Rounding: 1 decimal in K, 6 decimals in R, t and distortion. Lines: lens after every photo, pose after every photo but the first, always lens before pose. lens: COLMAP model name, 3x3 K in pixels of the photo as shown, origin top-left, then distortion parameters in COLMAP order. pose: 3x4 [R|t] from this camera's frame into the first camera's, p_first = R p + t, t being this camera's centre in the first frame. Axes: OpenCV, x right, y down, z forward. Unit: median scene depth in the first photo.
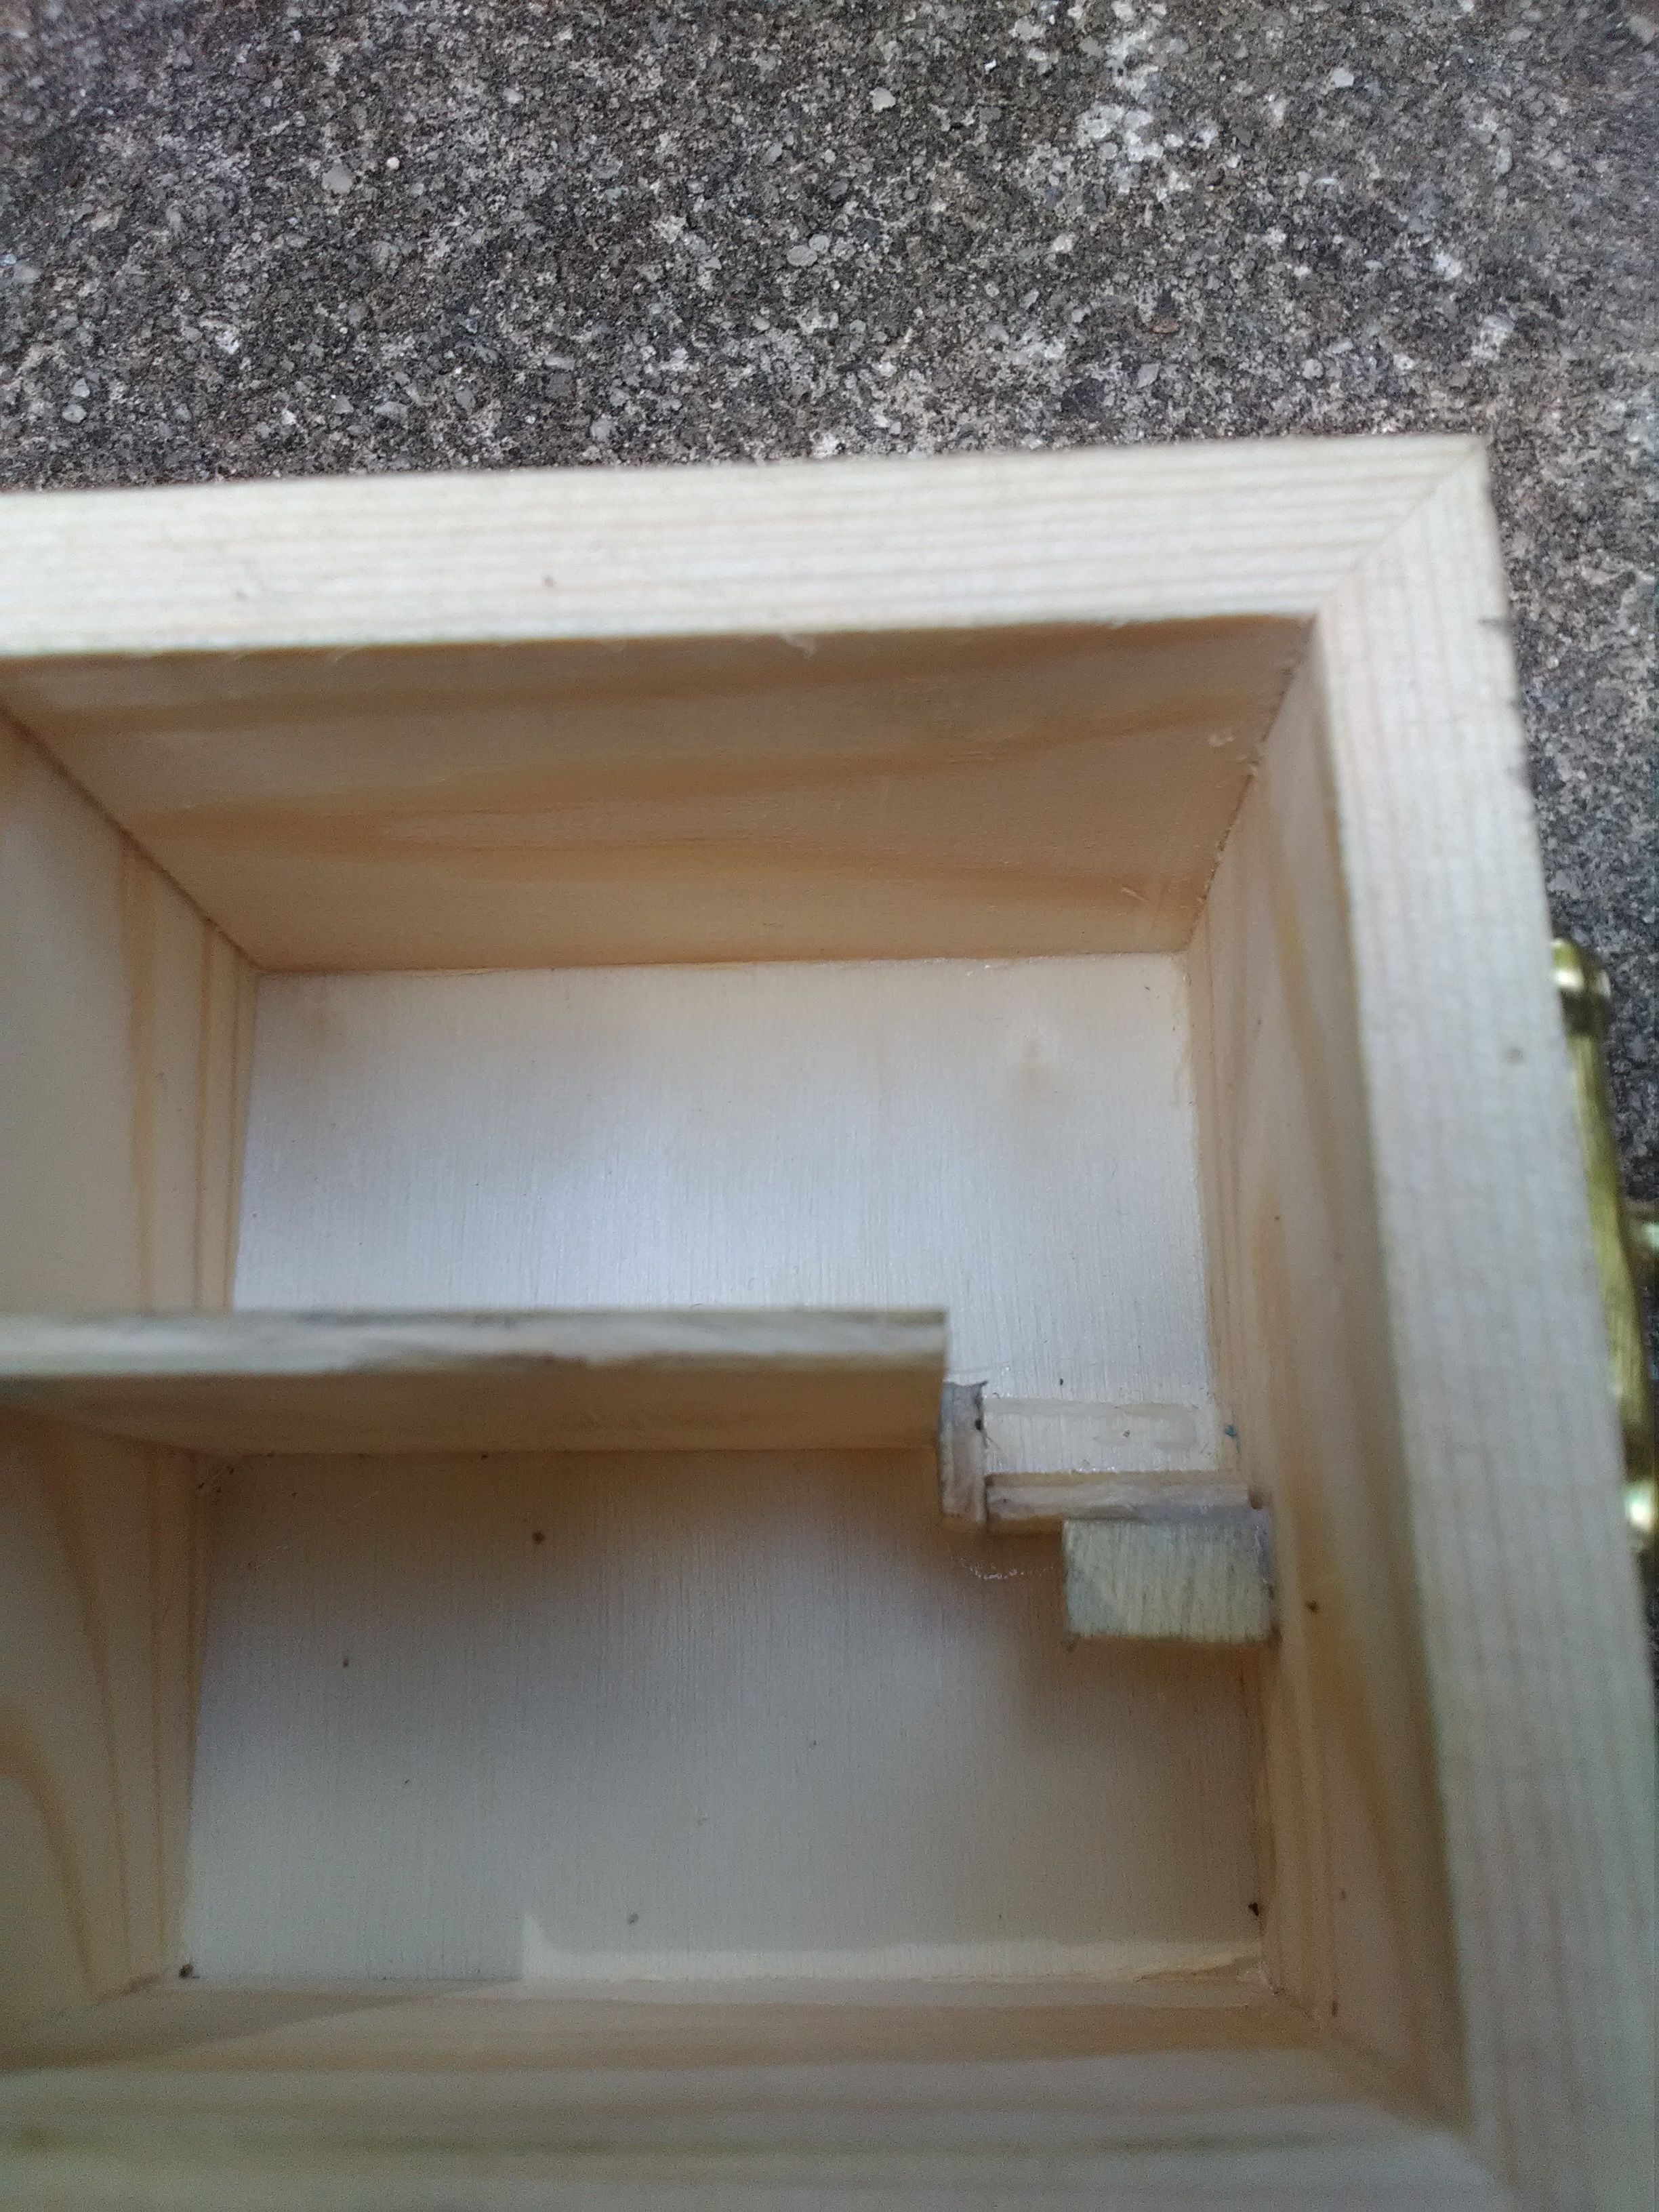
lens RADIAL K [[1797.4, 0, 829.5], [0, 1797.4, 1106.0], [0, 0, 1]] dist [0.151708, -0.324677]
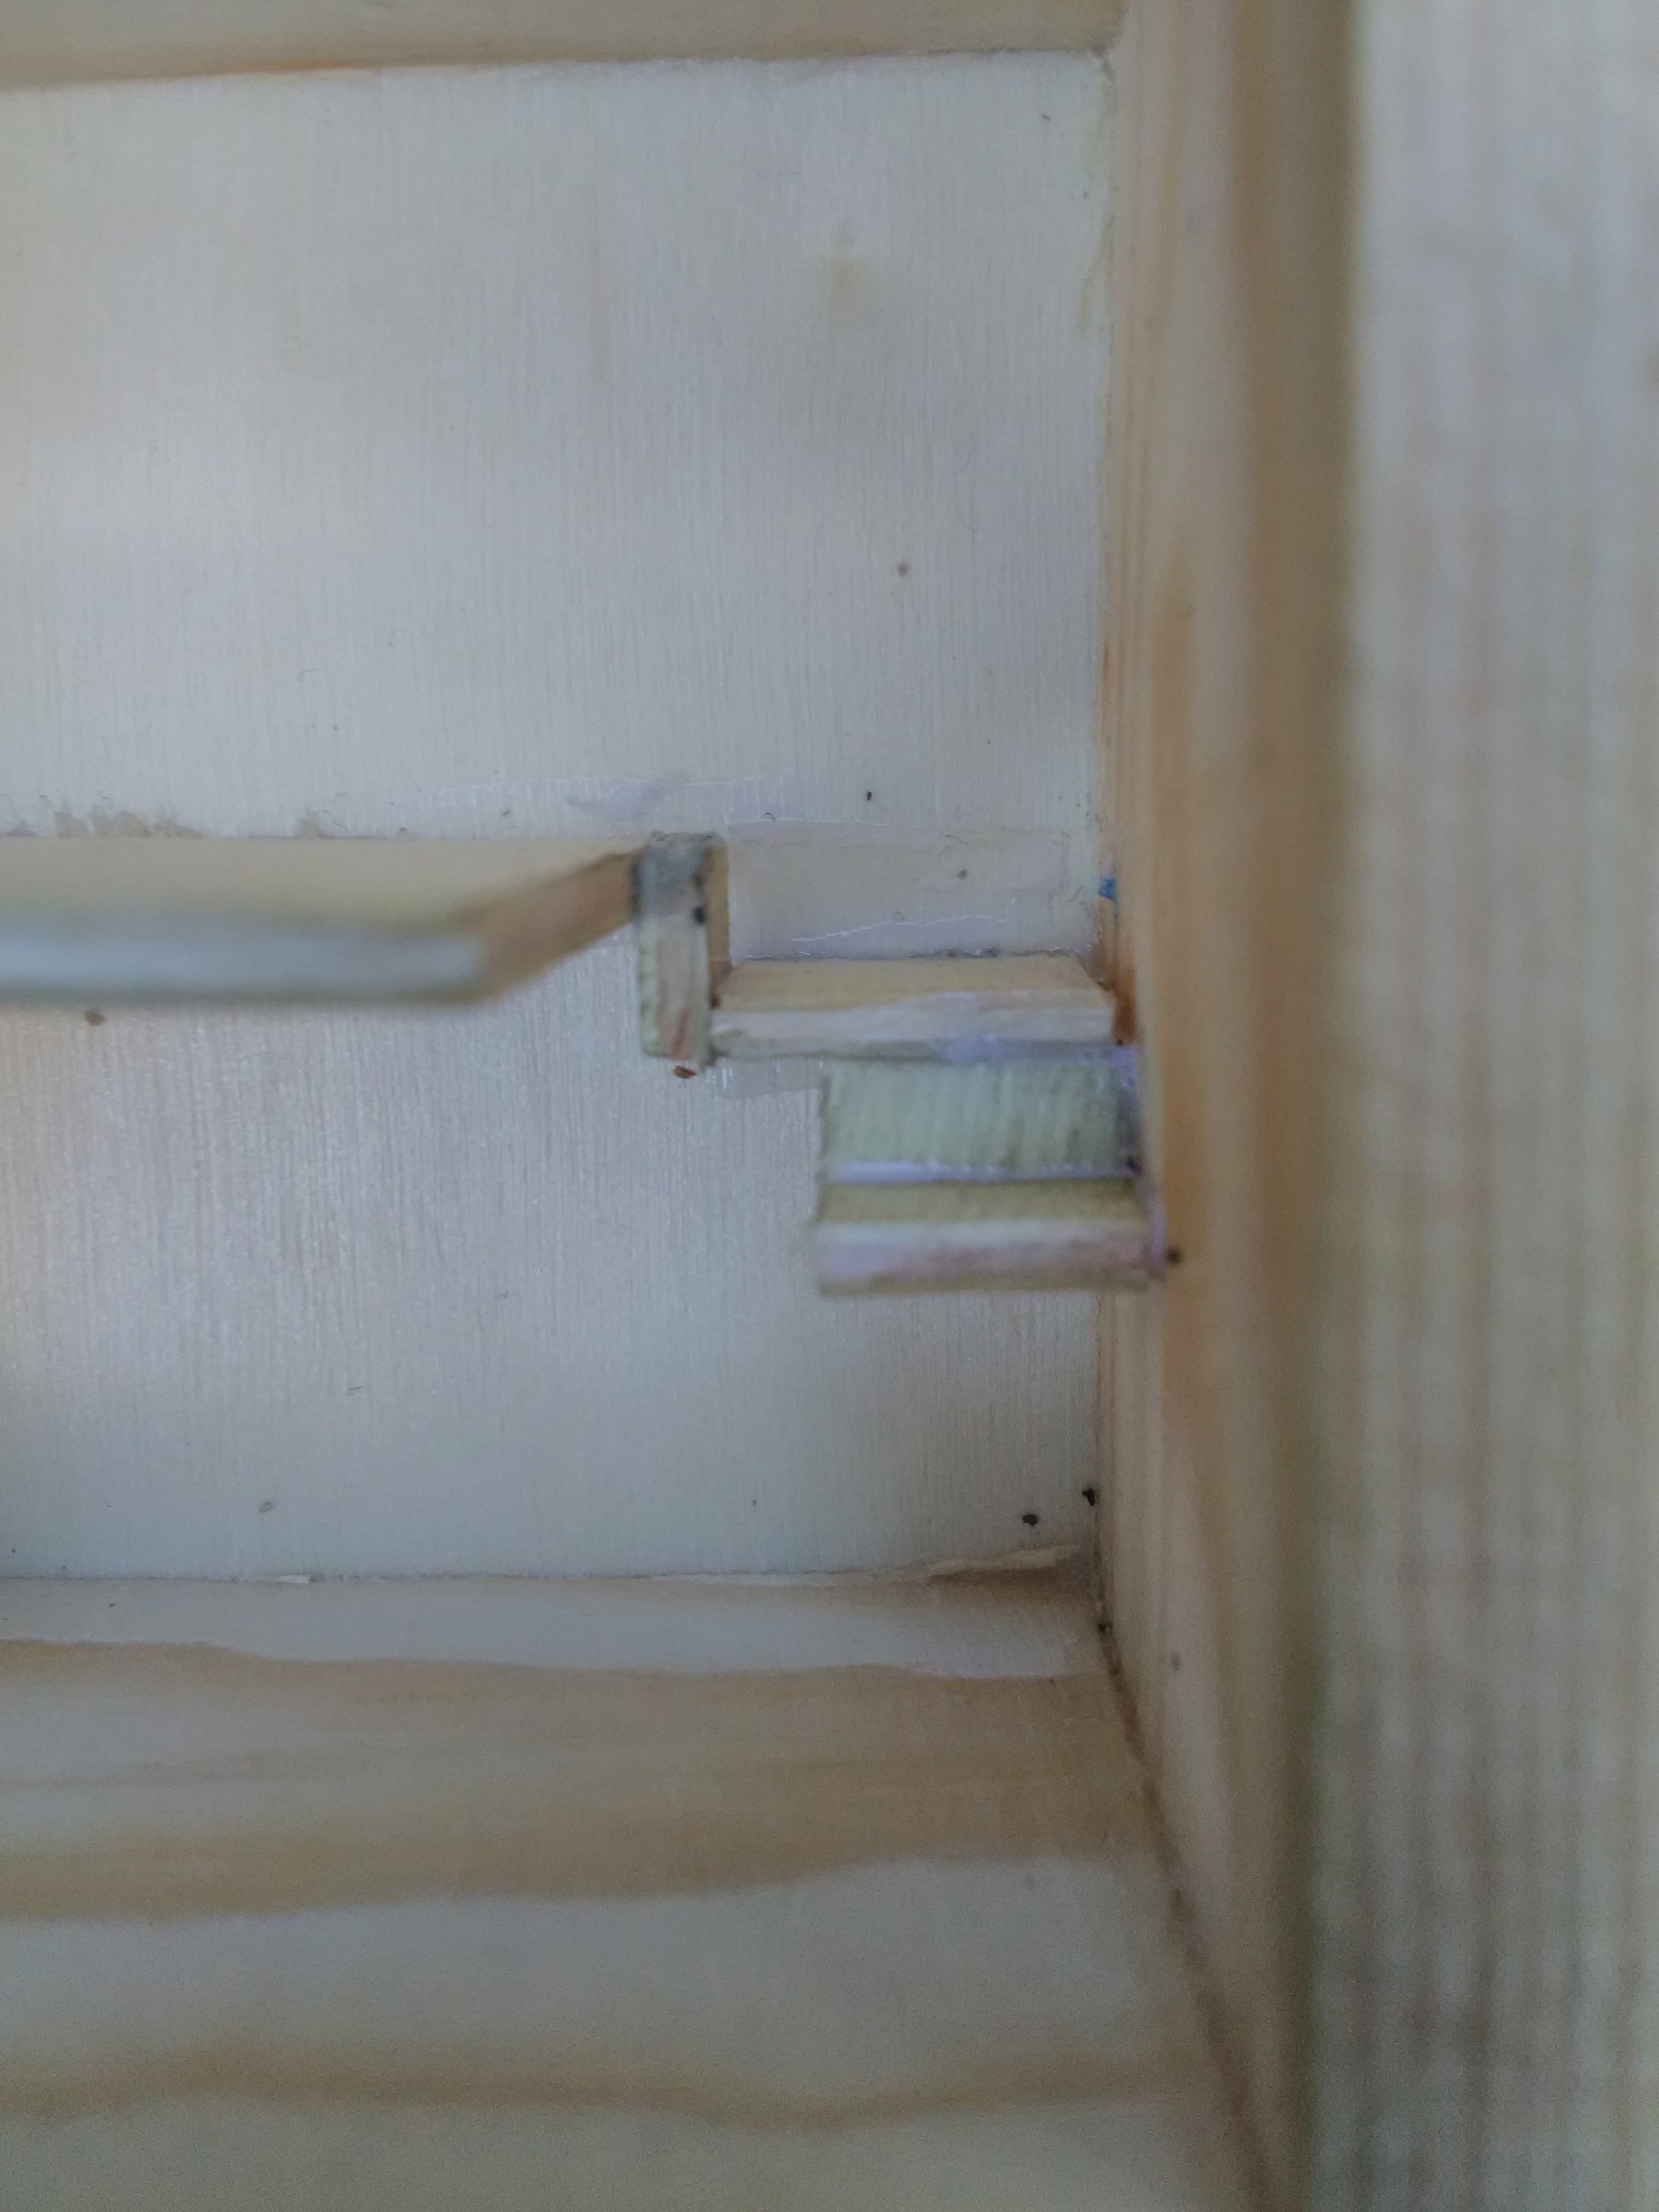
lens RADIAL K [[1876.3, 0, 841.5], [0, 1876.3, 1065.6], [0, 0, 1]] dist [0.117940, -0.264932]
pose [[0.999792, 0.000470, 0.020409, 0.120989], [-0.008850, 0.910874, 0.412590, -0.049602], [-0.018396, -0.412685, 0.910688, 0.385221]]
